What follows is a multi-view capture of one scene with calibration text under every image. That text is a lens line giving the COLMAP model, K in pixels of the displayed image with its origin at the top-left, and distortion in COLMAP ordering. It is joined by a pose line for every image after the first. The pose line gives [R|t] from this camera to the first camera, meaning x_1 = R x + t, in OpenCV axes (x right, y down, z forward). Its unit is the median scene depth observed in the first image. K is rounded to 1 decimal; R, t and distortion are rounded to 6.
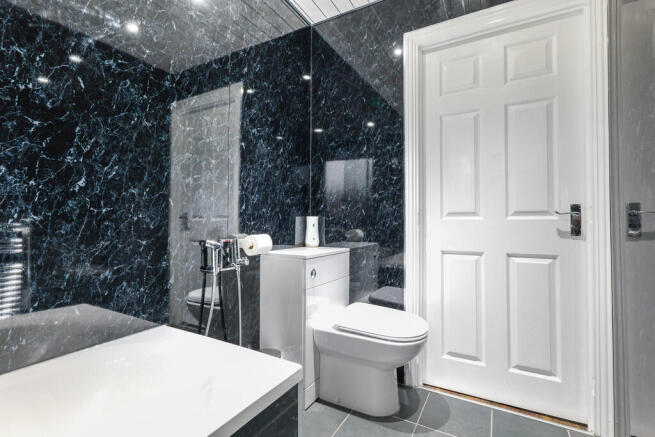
lens RADIAL K [[306.2, 0, 328.3], [0, 306.2, 217.2], [0, 0, 1]] dist [-0.016280, -0.000149]
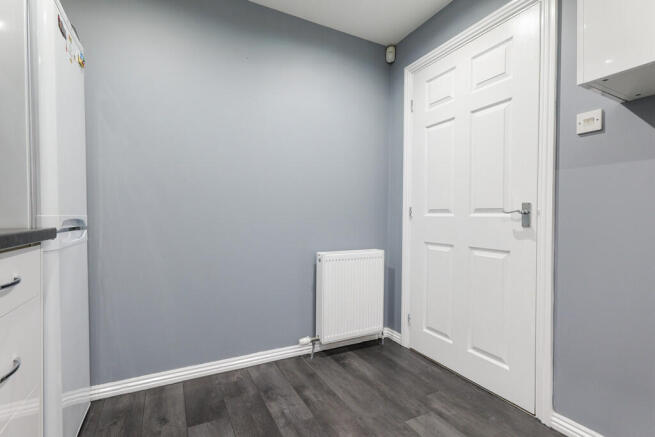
lens RADIAL K [[306.2, 0, 327.0], [0, 306.2, 219.3], [0, 0, 1]] dist [-0.016280, -0.000149]
pose [[0.830034, 0.017252, -0.557446, 0.777530], [-0.003425, 0.999660, 0.025839, -0.007840], [0.557702, -0.019538, 0.829811, -0.219570]]
